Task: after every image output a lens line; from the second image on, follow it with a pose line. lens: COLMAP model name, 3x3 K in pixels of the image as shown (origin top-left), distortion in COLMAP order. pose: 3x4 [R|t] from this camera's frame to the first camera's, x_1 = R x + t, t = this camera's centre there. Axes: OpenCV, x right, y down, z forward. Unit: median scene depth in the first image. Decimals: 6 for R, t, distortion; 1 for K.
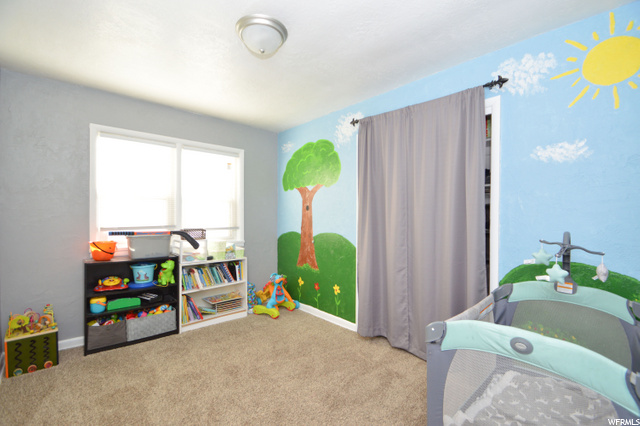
lens RADIAL K [[284.6, 0, 321.8], [0, 284.6, 220.0], [0, 0, 1]] dist [-0.000954, -0.000389]
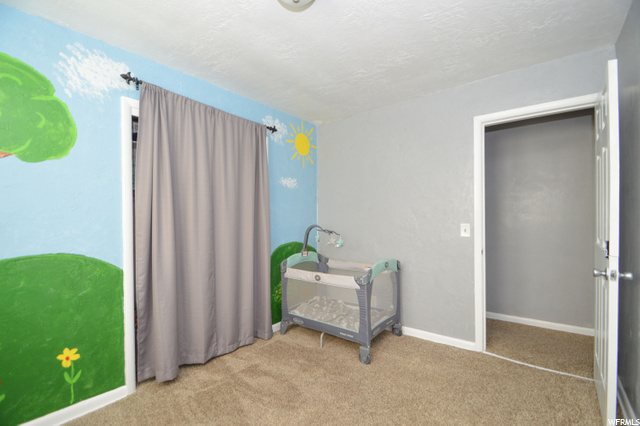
lens RADIAL K [[284.6, 0, 321.8], [0, 284.6, 220.0], [0, 0, 1]] dist [-0.000954, -0.000389]
pose [[-0.159376, -0.009244, 0.987175, -0.617082], [0.025232, 0.999591, 0.013434, -0.011274], [-0.986895, 0.027050, -0.159078, 0.672656]]
